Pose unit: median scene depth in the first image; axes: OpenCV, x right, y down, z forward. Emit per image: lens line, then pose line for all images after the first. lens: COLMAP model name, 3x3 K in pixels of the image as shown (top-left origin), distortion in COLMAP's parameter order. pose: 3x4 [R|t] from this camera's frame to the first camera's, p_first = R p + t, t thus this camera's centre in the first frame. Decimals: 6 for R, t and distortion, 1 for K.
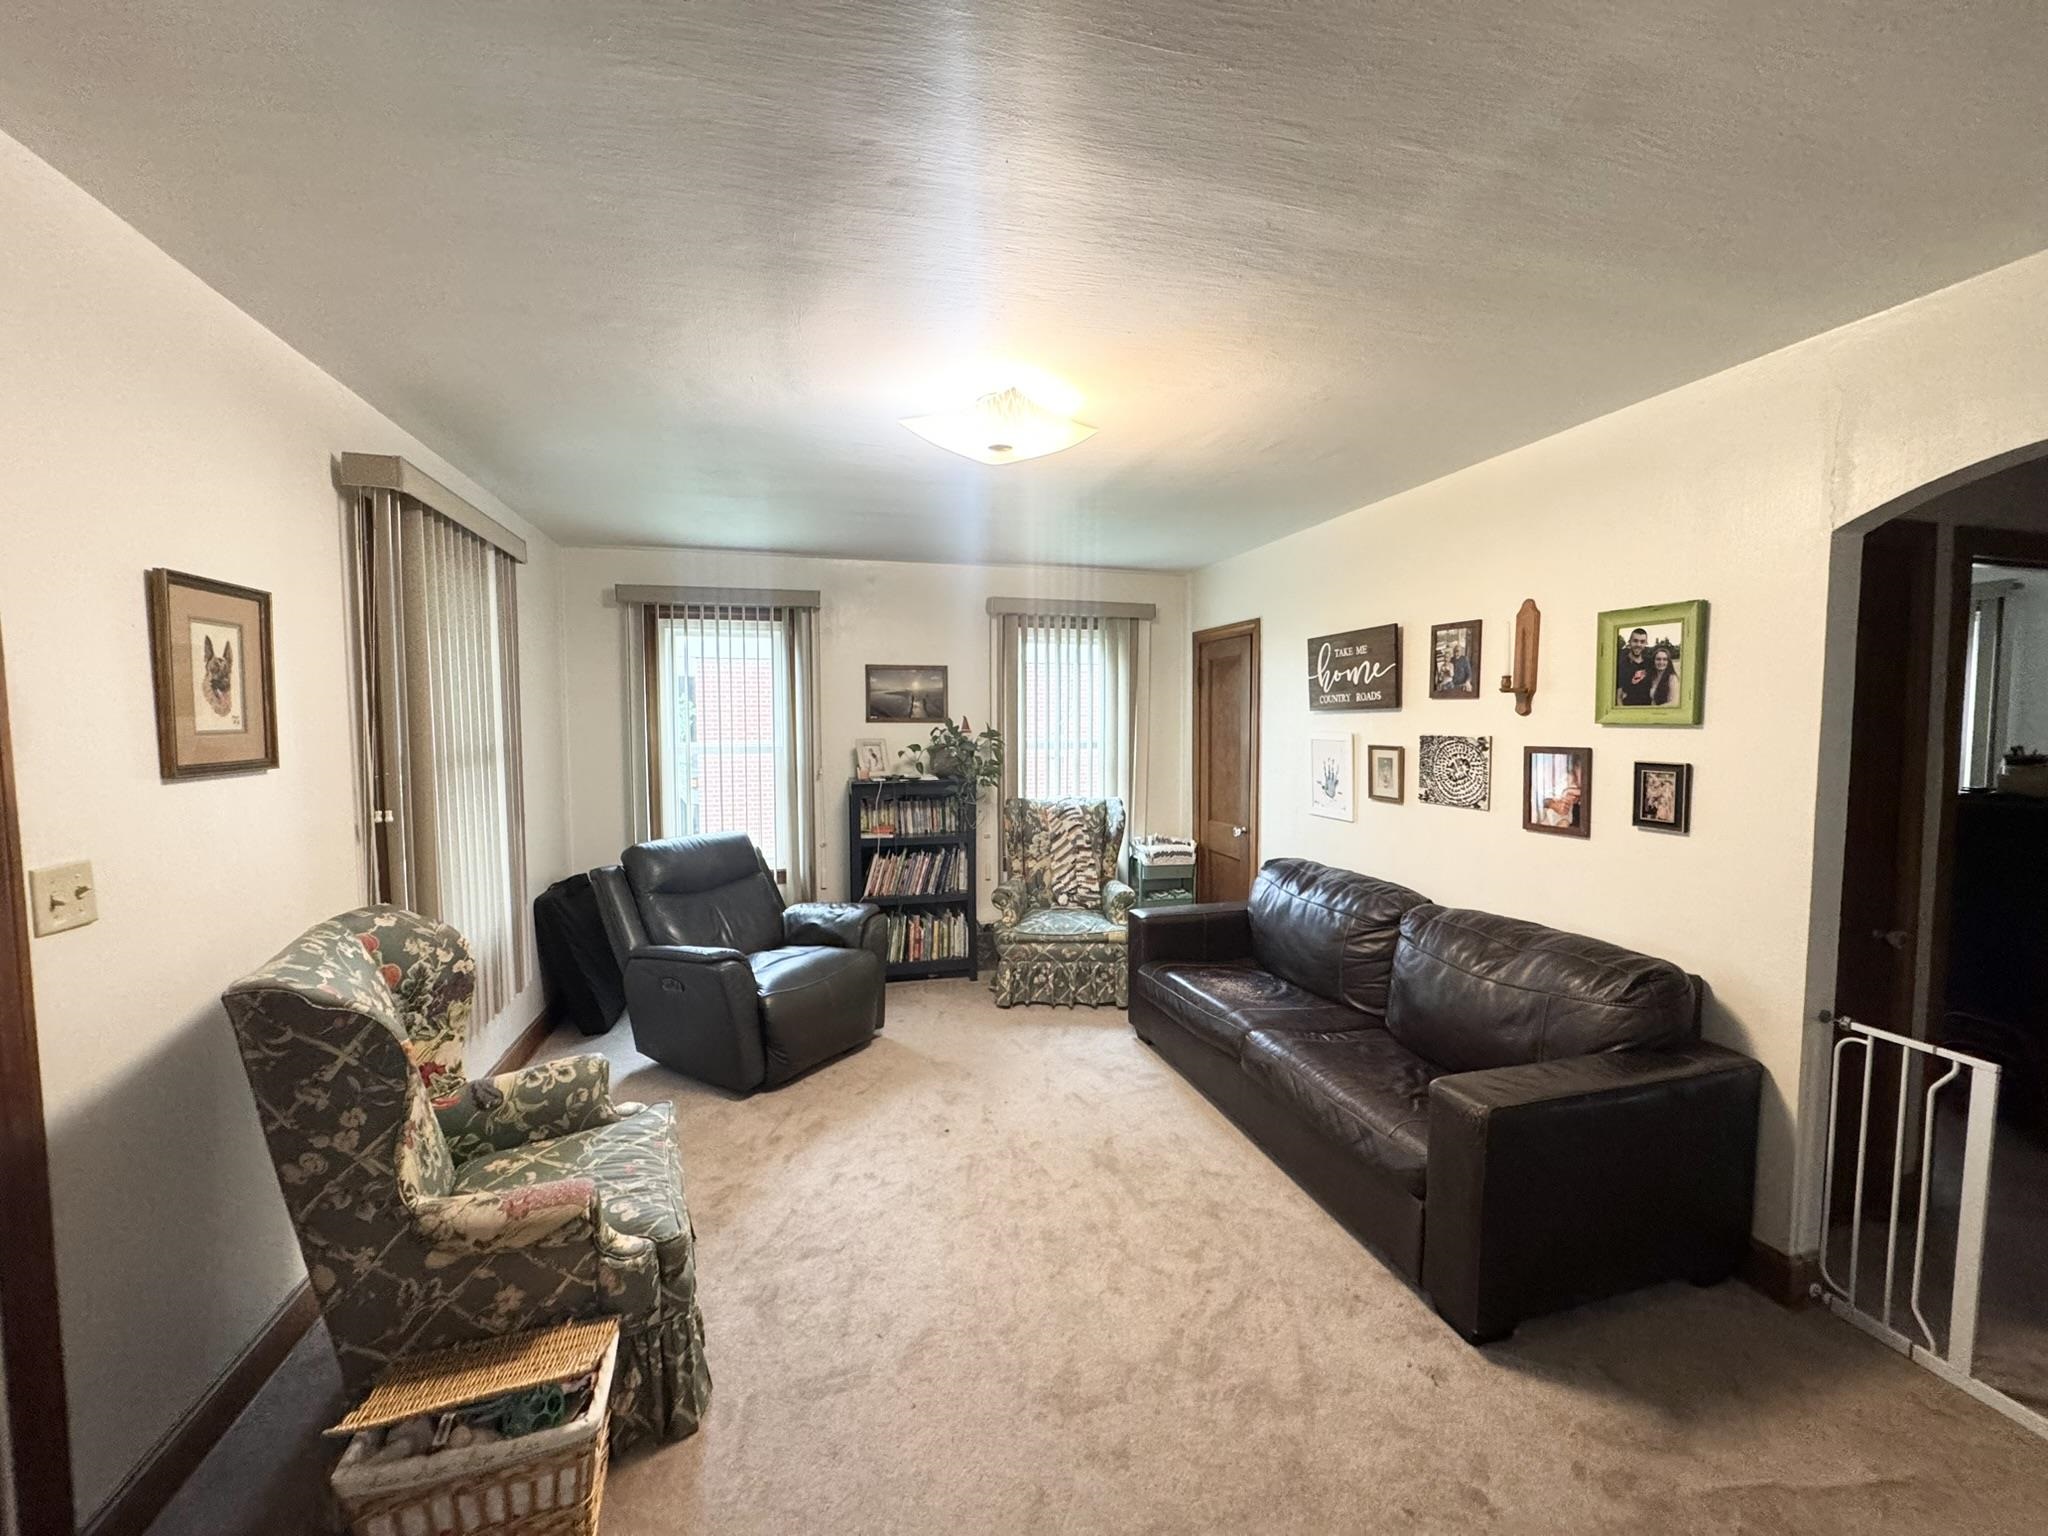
lens RADIAL K [[815.4, 0, 1018.5], [0, 815.4, 771.3], [0, 0, 1]] dist [-0.000419, 0.000205]
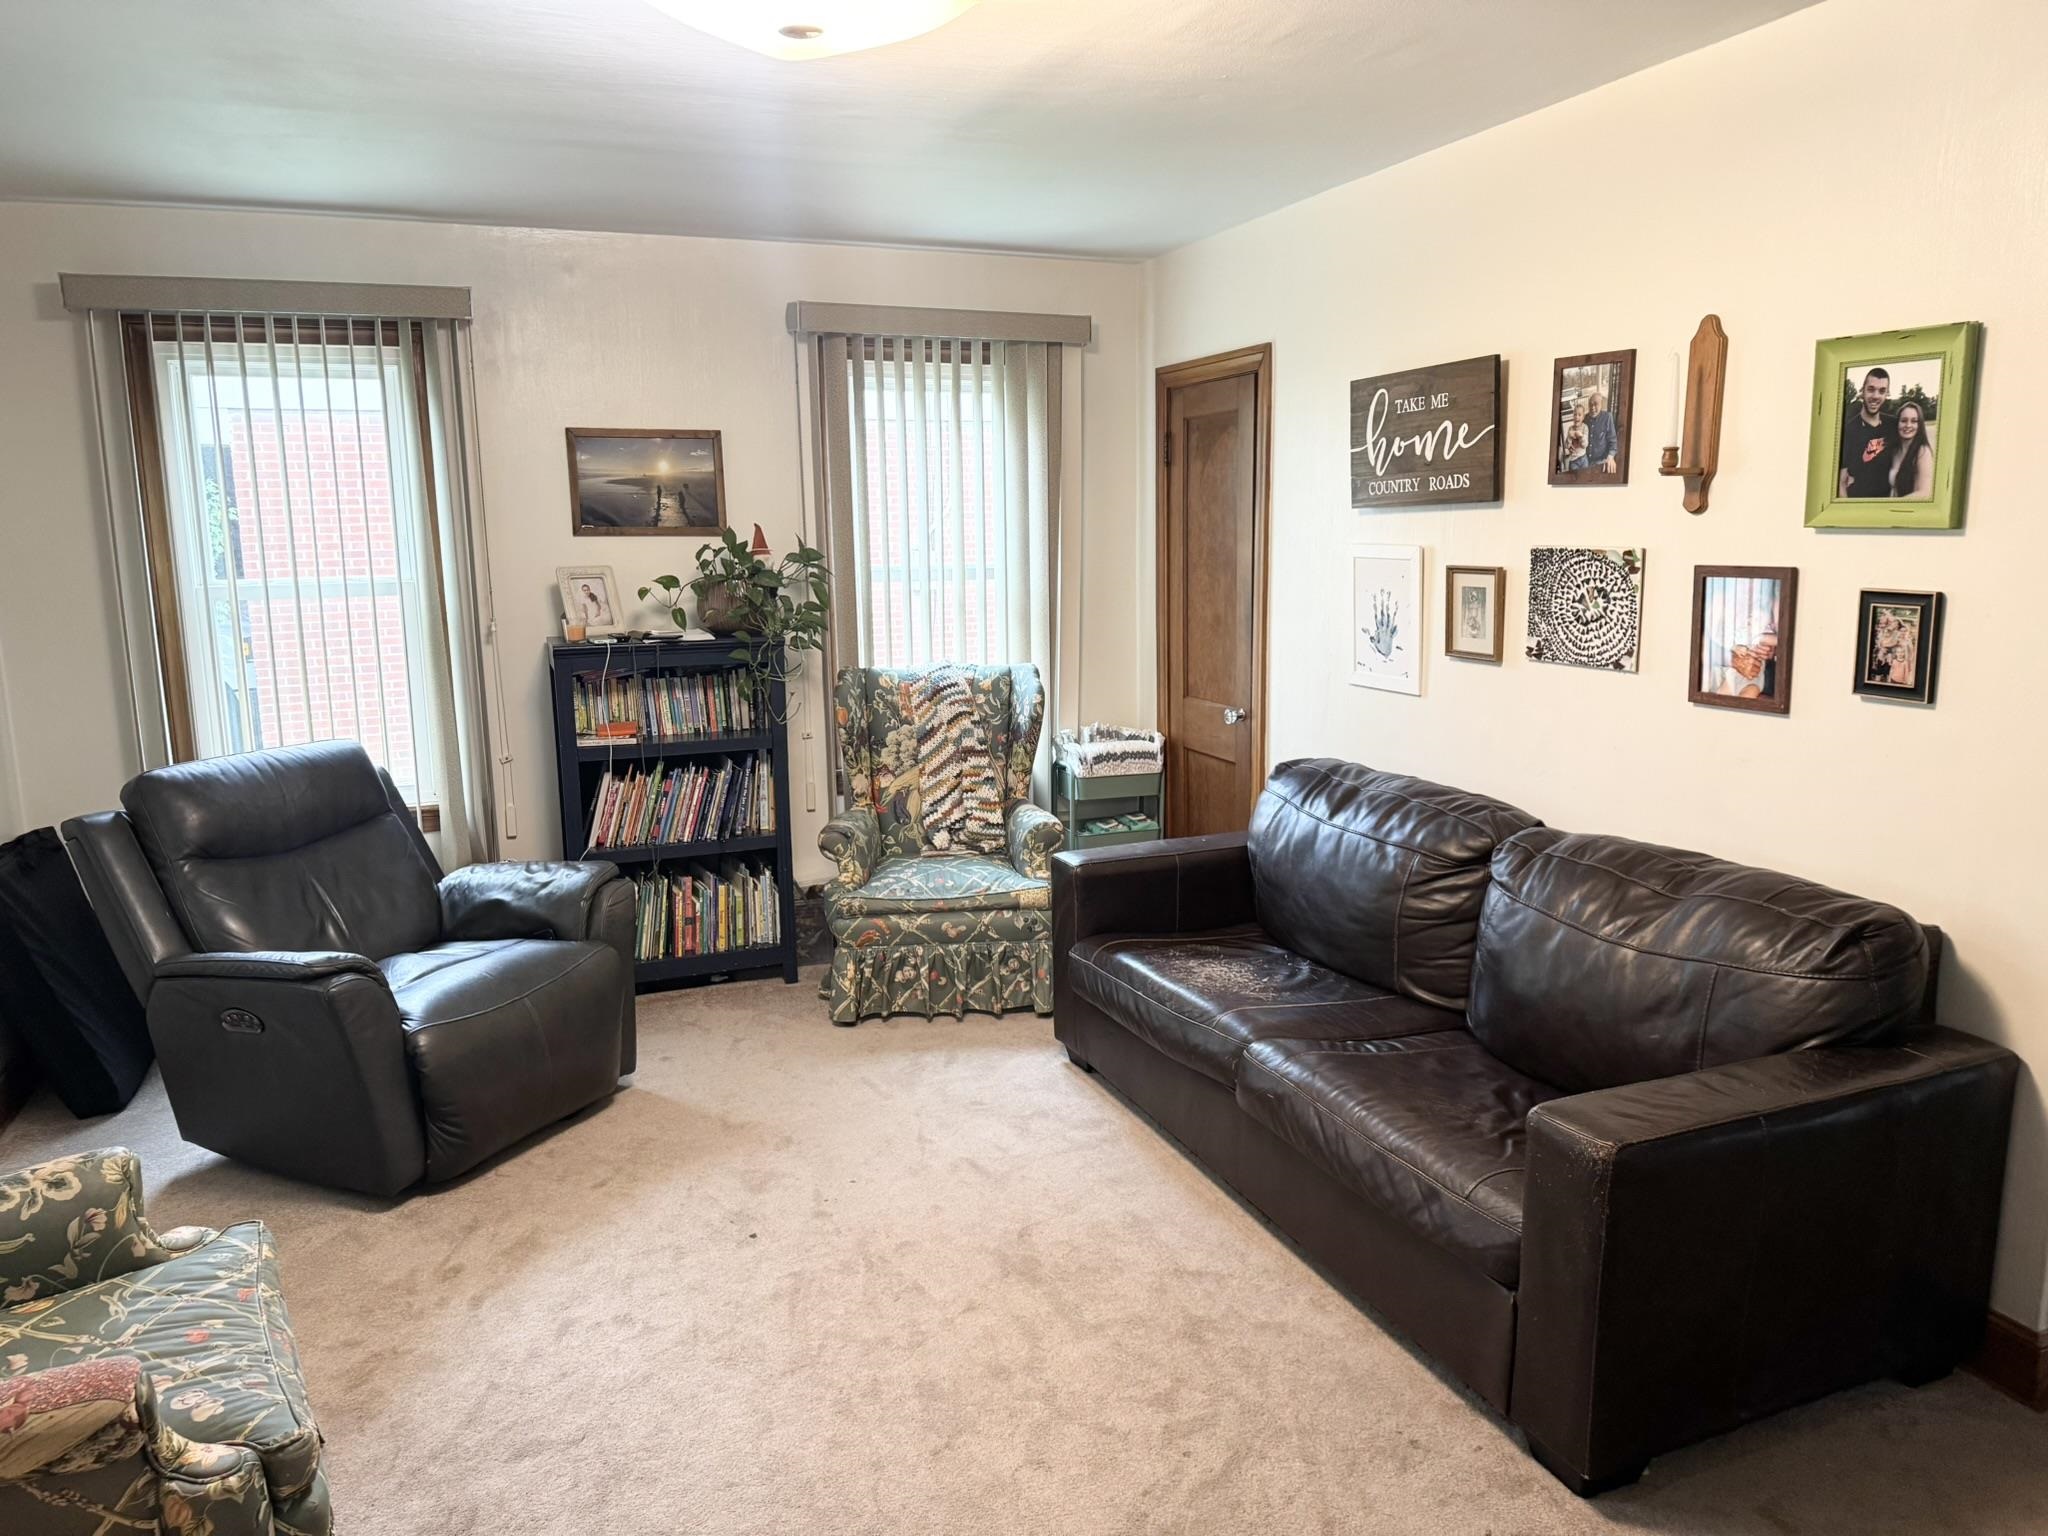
lens RADIAL K [[1437.0, 0, 1023.2], [0, 1437.0, 770.1], [0, 0, 1]] dist [0.134730, -0.158044]
pose [[0.993238, -0.031121, 0.111848, -0.001145], [0.018622, 0.993635, 0.111100, -0.009688], [-0.114593, -0.108266, 0.987495, -0.034239]]
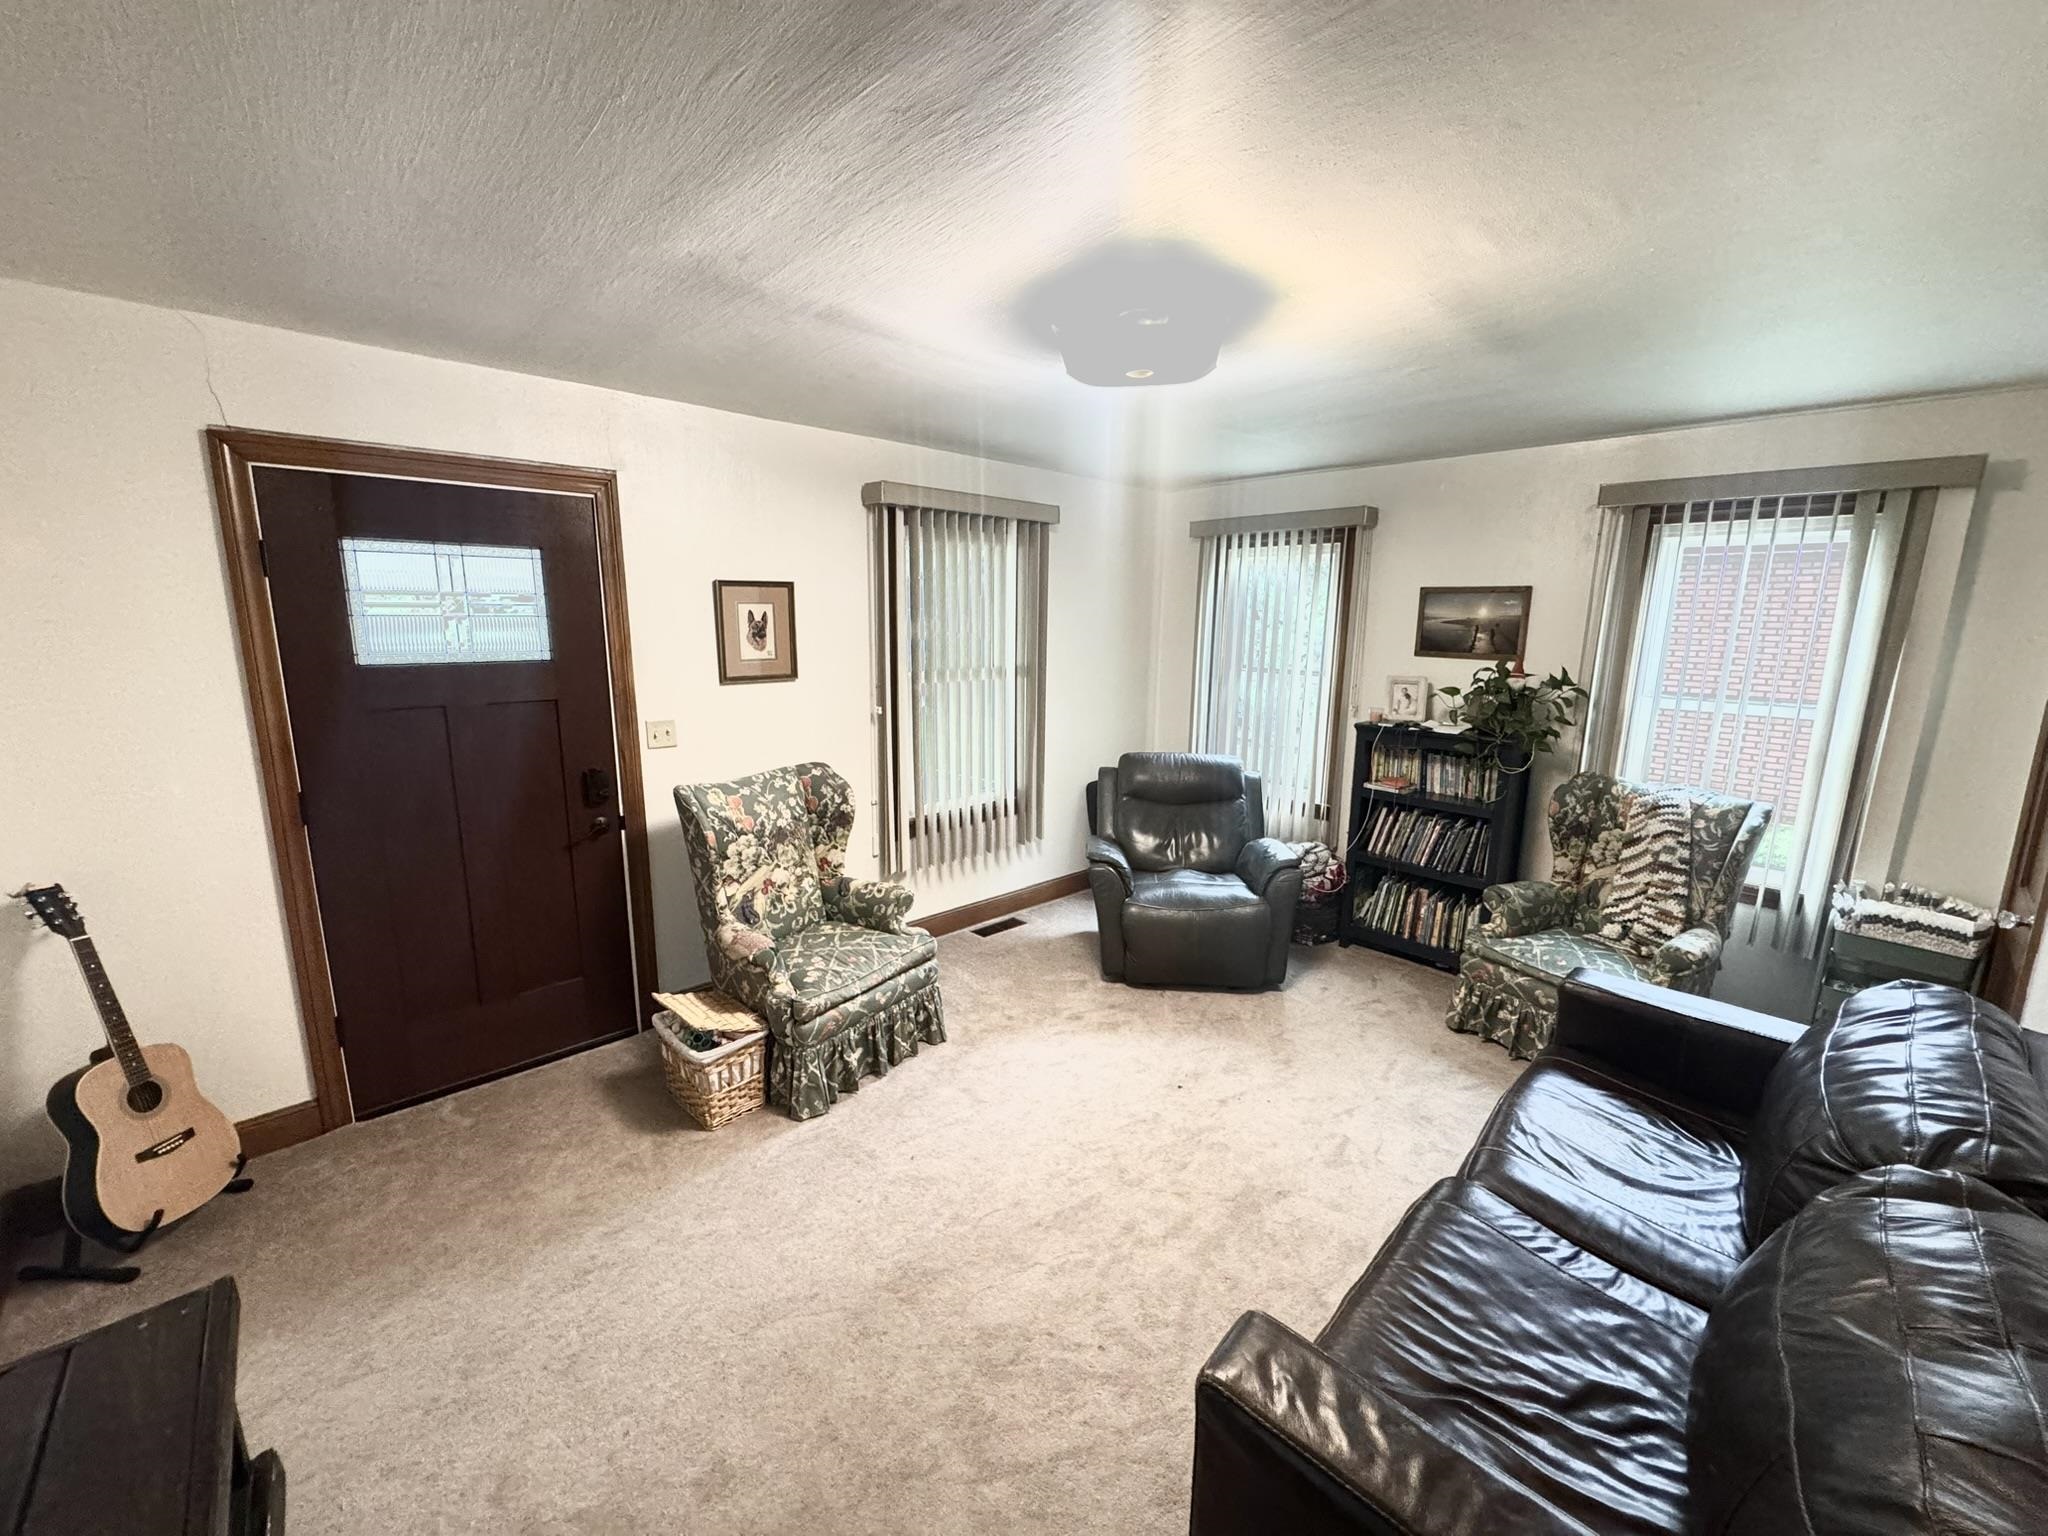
lens RADIAL K [[815.4, 0, 1018.5], [0, 815.4, 771.3], [0, 0, 1]] dist [-0.000419, 0.000205]
pose [[0.472710, 0.176397, -0.863383, 0.570560], [-0.067142, 0.984122, 0.164304, -0.081005], [0.878657, -0.019699, 0.477048, 0.340005]]
